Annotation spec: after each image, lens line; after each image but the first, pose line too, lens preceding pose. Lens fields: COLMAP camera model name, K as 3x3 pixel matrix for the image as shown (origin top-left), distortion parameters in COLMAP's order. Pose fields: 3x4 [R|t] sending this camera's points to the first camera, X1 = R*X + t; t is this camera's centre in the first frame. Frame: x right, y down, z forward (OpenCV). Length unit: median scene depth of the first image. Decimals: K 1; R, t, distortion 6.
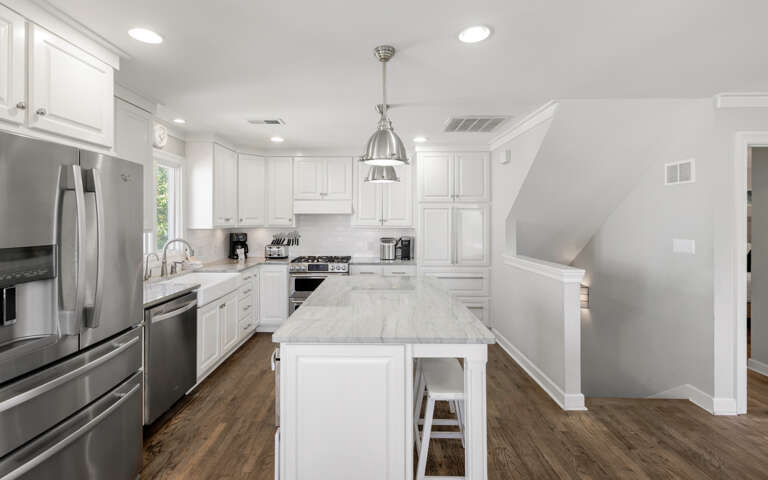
lens RADIAL K [[352.8, 0, 370.6], [0, 352.8, 219.4], [0, 0, 1]] dist [0.001547, -0.000402]
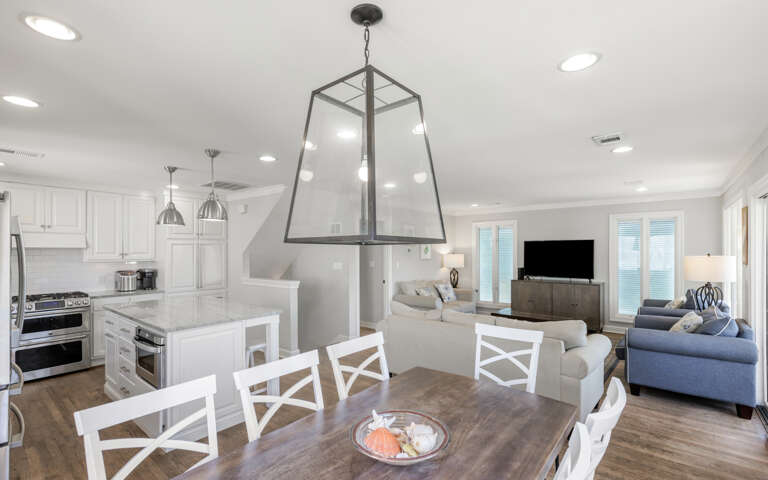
lens RADIAL K [[352.8, 0, 382.9], [0, 352.8, 247.2], [0, 0, 1]] dist [0.001547, -0.000402]
pose [[0.618141, 0.005108, 0.786050, -0.340804], [0.001386, 0.999970, -0.007589, -0.009475], [-0.786066, 0.005780, 0.618116, -0.282767]]
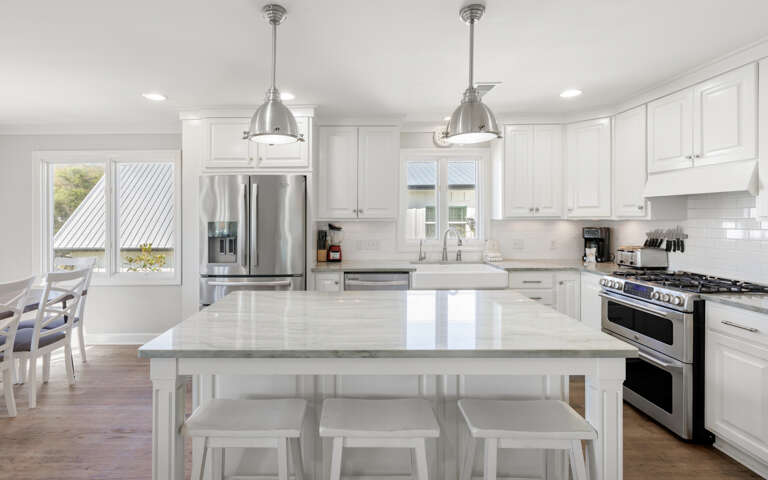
lens RADIAL K [[352.8, 0, 364.4], [0, 352.8, 216.8], [0, 0, 1]] dist [0.001547, -0.000402]
pose [[0.030164, -0.001740, -0.999543, 0.404606], [0.007631, 0.999970, -0.001510, 0.015607], [0.999516, -0.007582, 0.030176, 0.540201]]
